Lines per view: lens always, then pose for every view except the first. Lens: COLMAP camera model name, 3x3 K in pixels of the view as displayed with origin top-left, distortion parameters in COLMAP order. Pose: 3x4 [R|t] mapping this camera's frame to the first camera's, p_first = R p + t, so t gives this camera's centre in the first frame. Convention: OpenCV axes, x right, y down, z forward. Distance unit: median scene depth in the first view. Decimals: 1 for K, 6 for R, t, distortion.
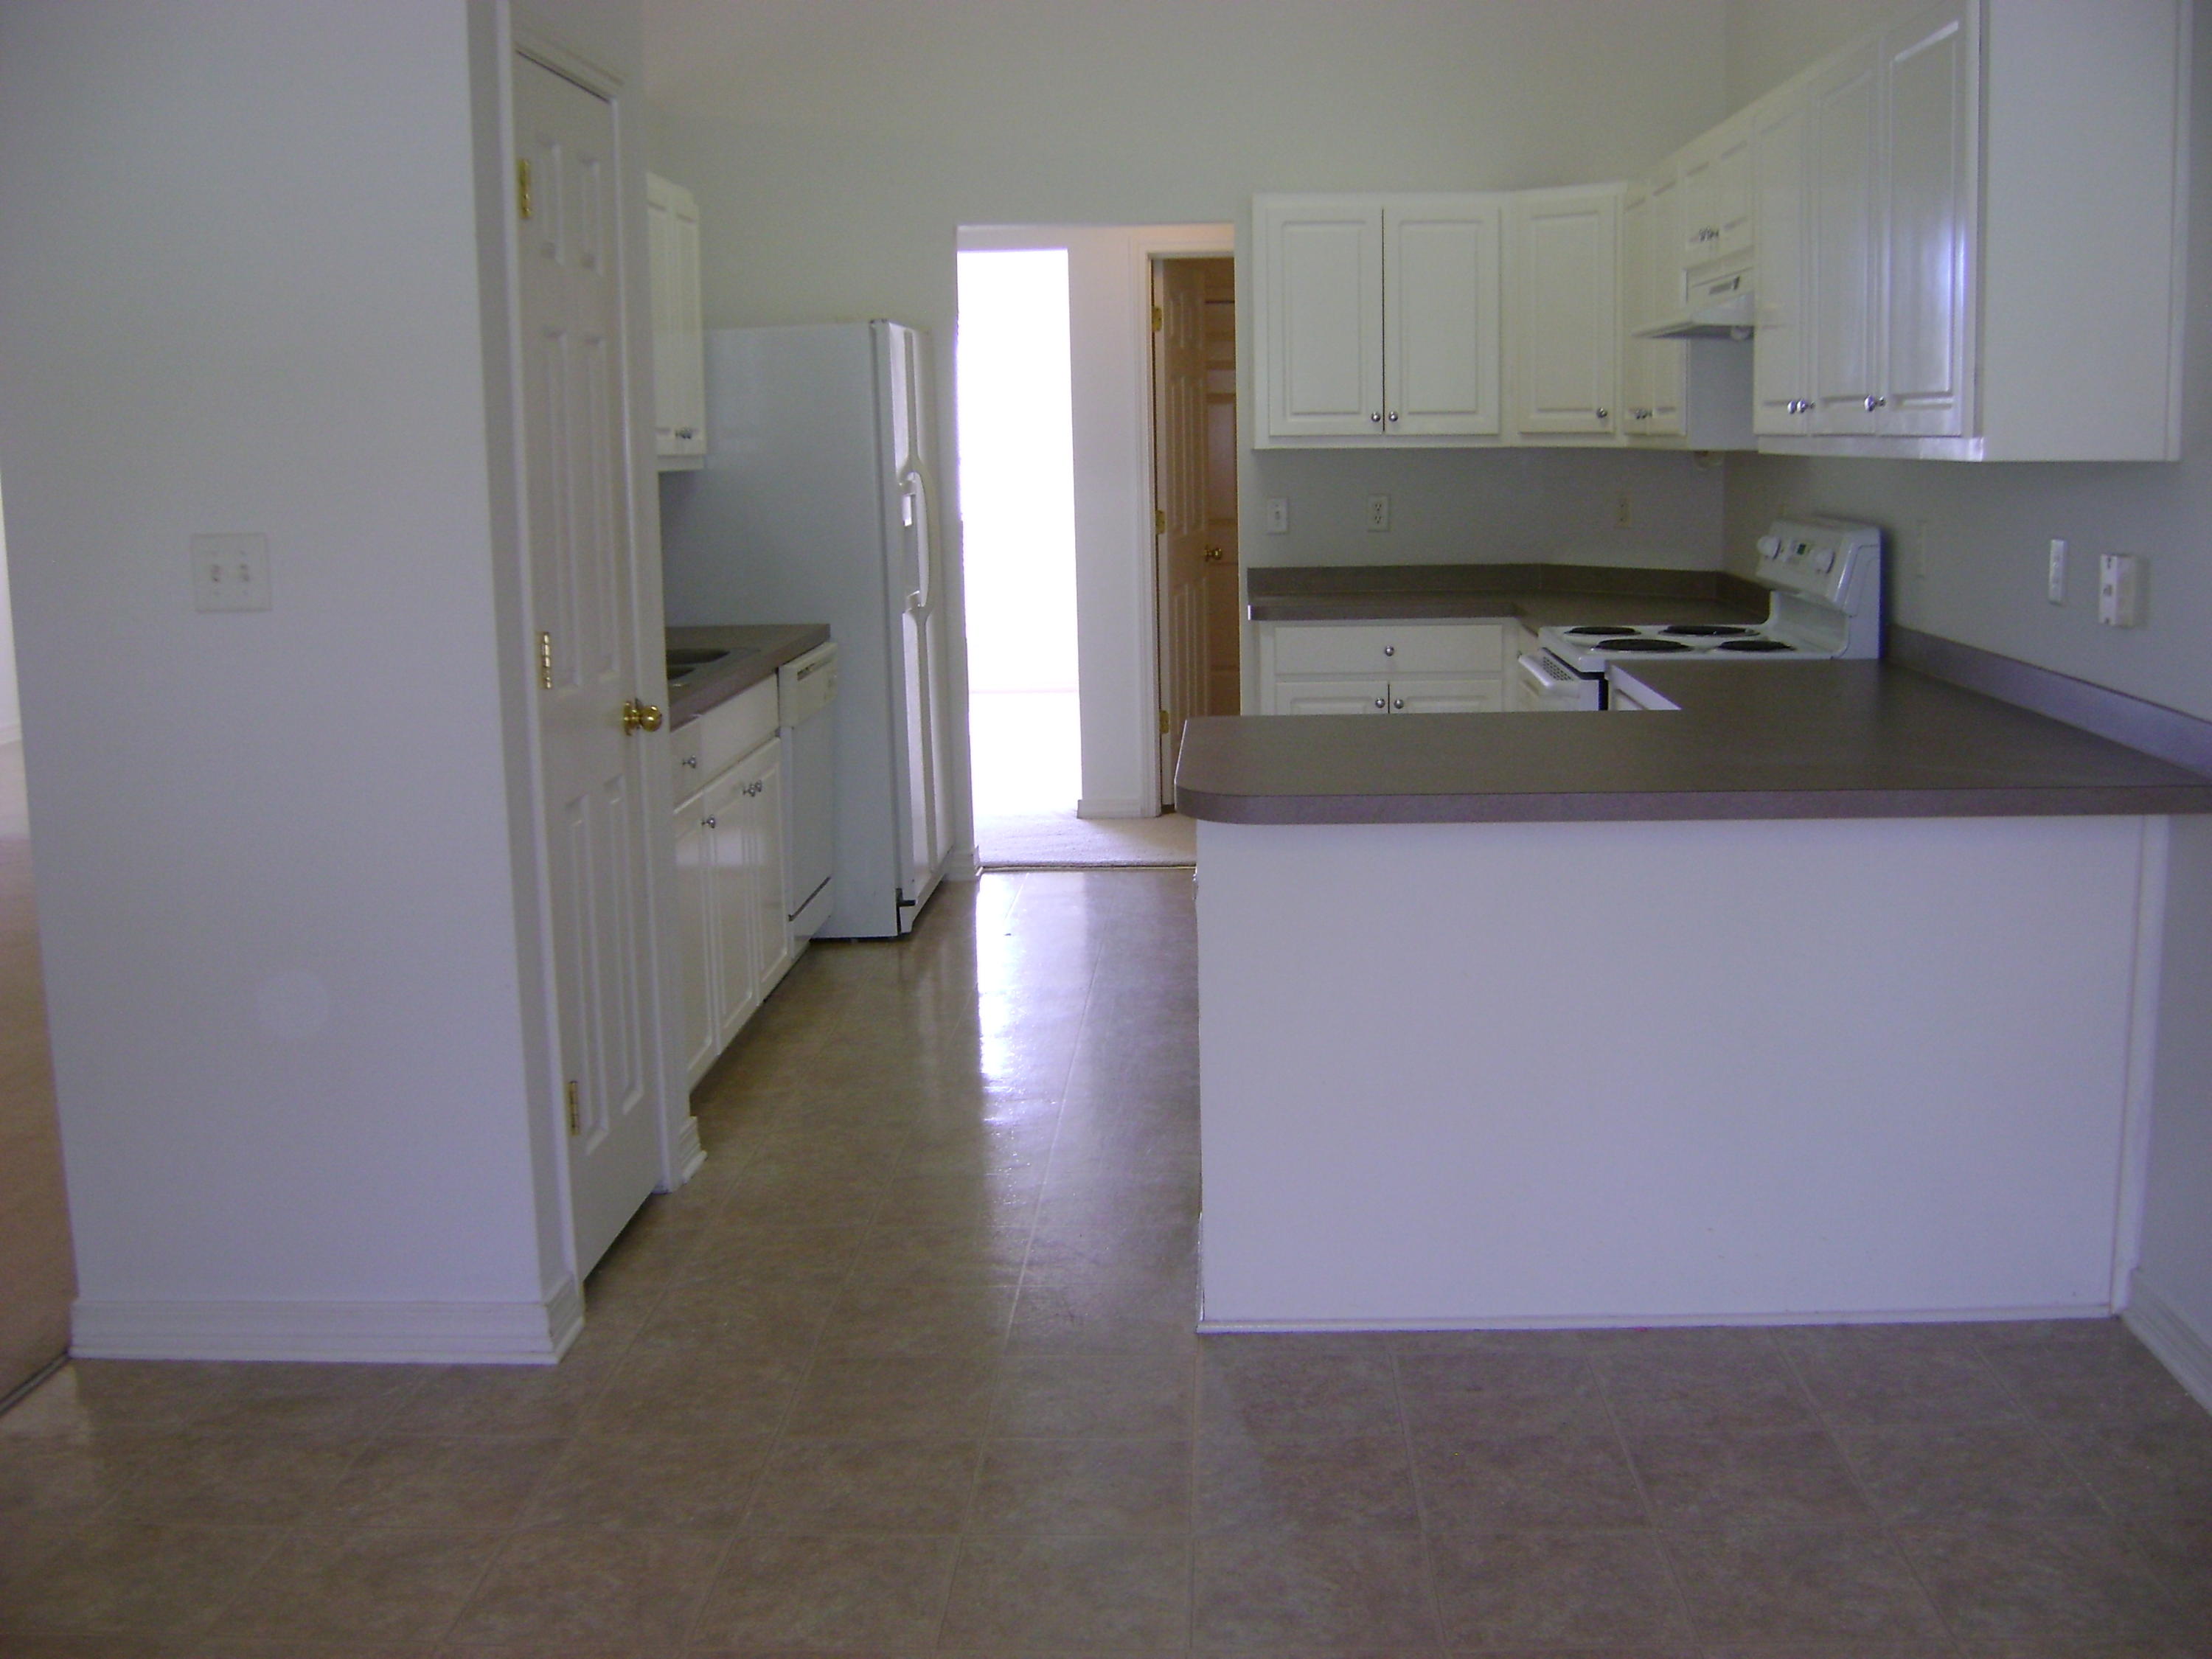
lens RADIAL K [[2338.9, 0, 1106.0], [0, 2338.9, 829.5], [0, 0, 1]] dist [-0.141285, 0.048012]
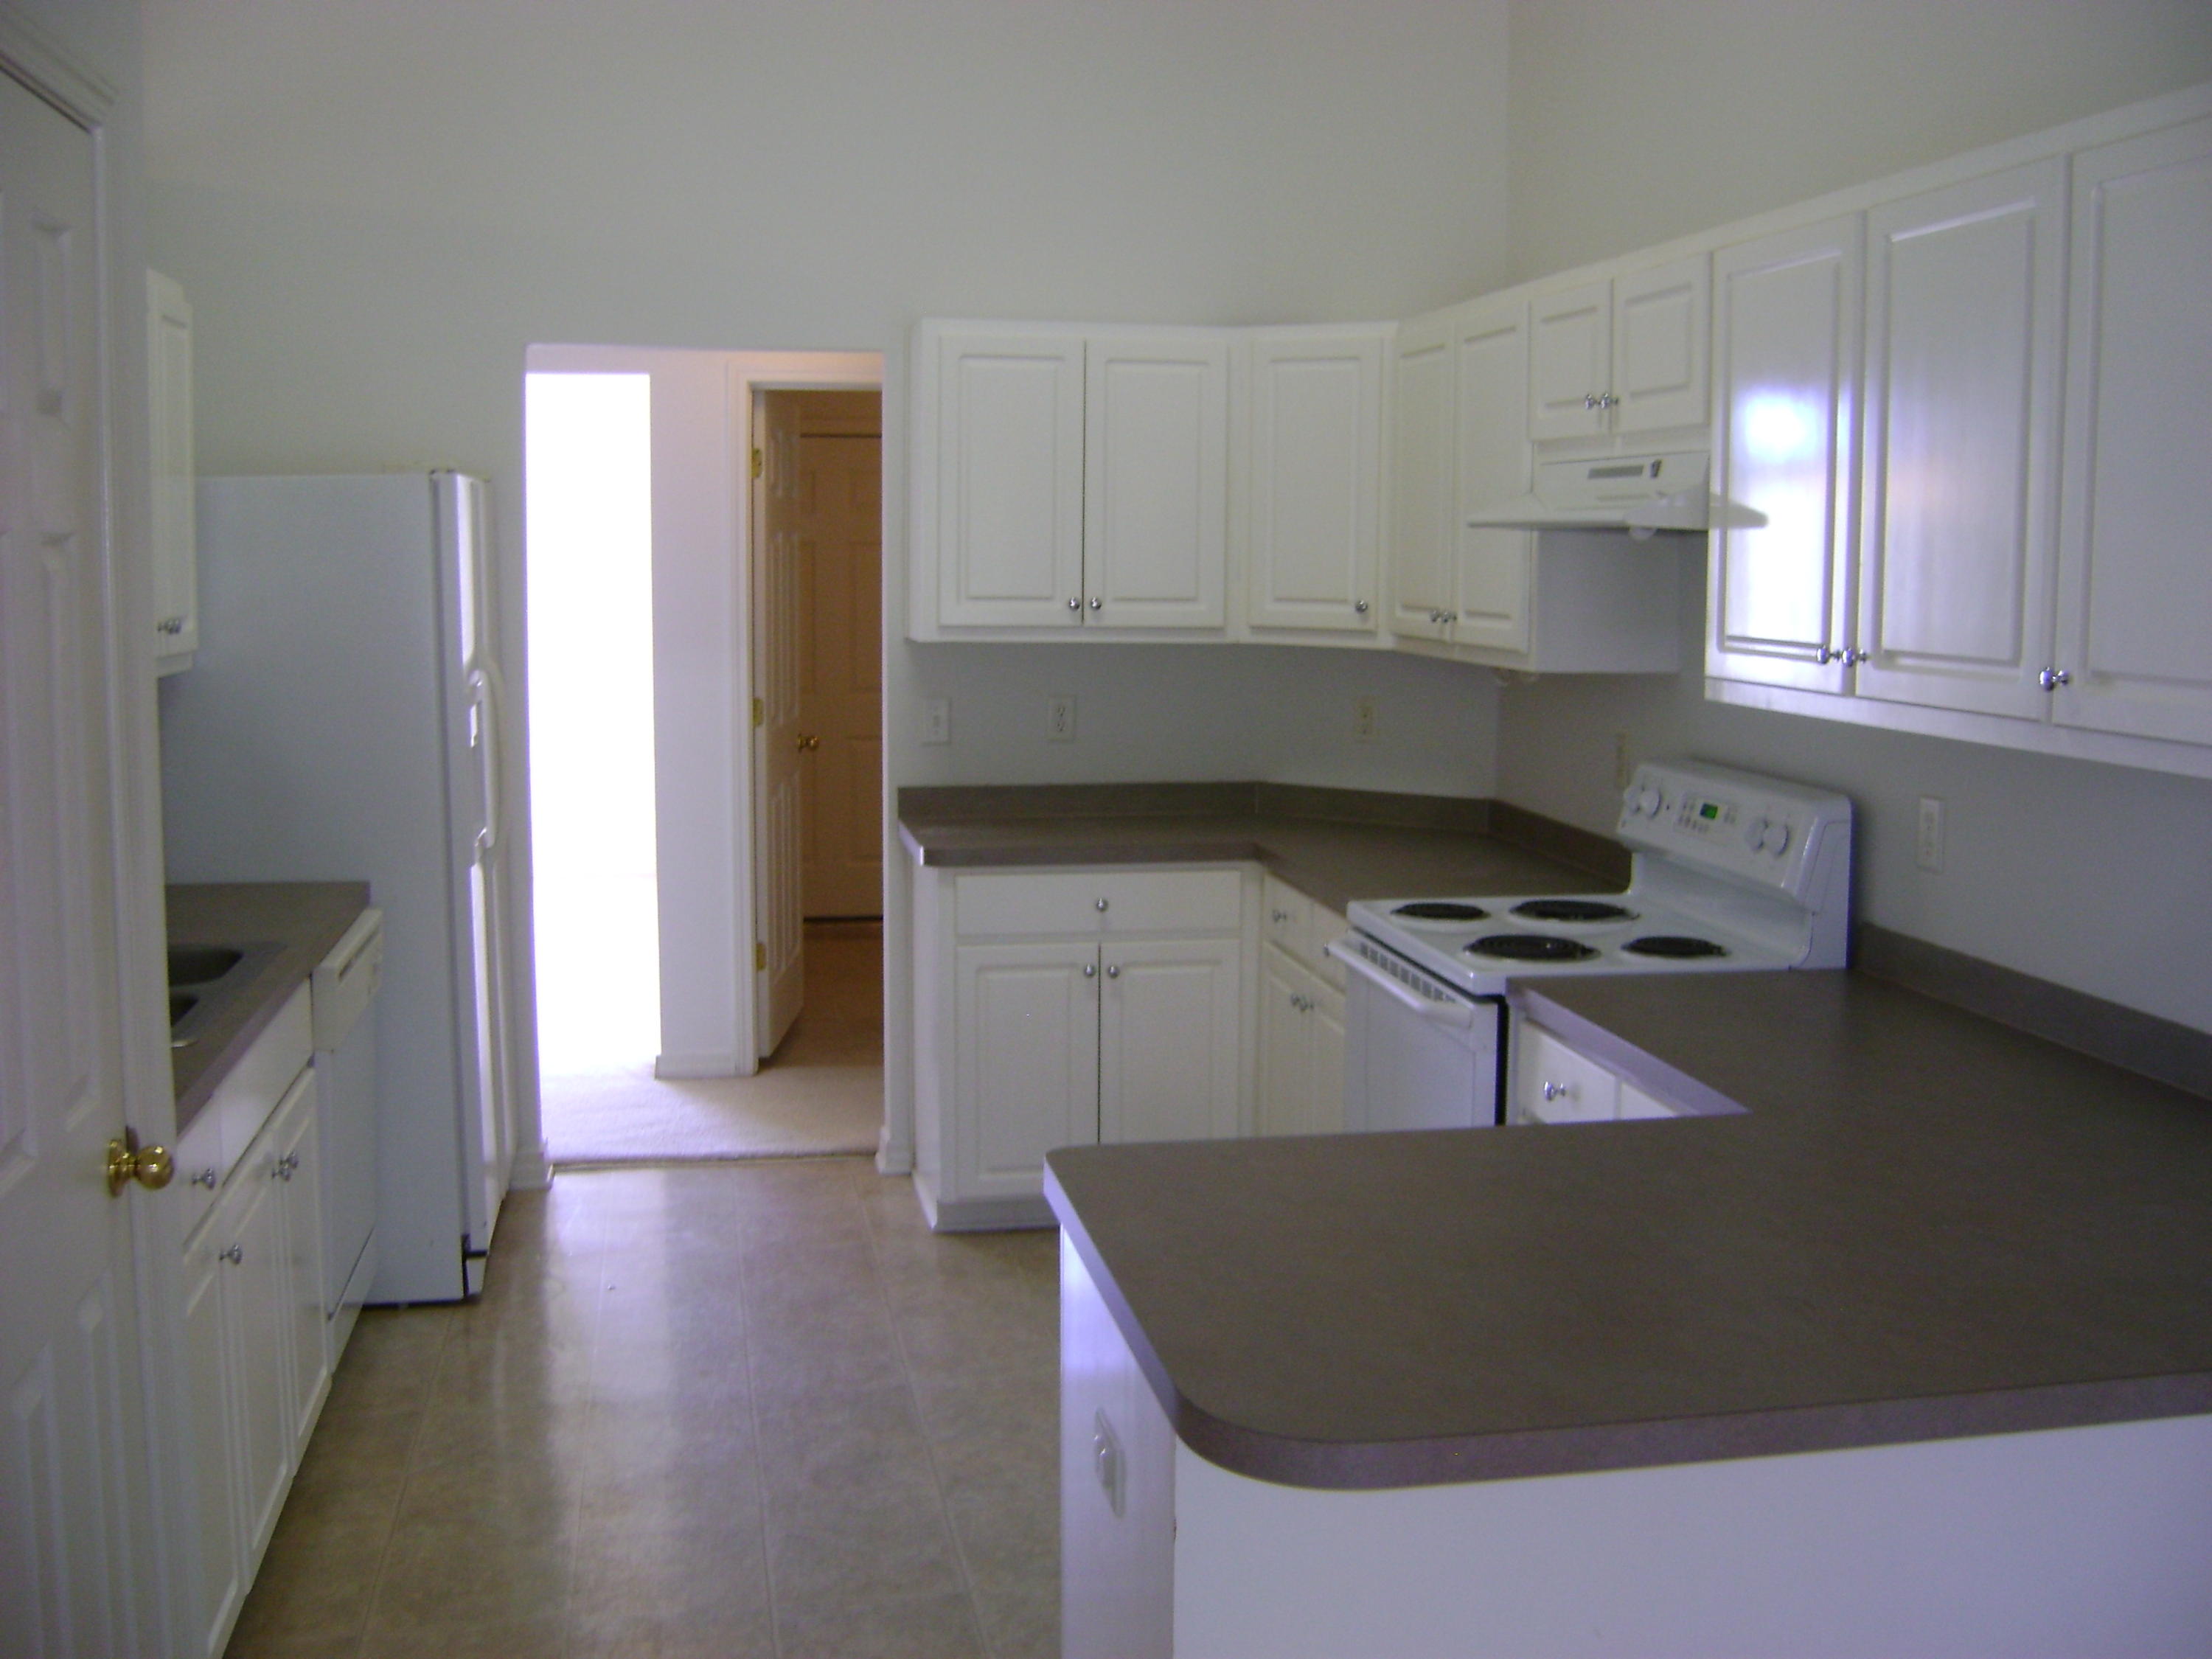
lens RADIAL K [[2337.1, 0, 1118.8], [0, 2337.1, 821.0], [0, 0, 1]] dist [-0.161192, 0.111544]
pose [[0.971412, -0.001066, 0.237397, -0.059299], [0.013103, 0.998706, -0.049132, -0.066233], [-0.237037, 0.050838, 0.970169, 0.235838]]
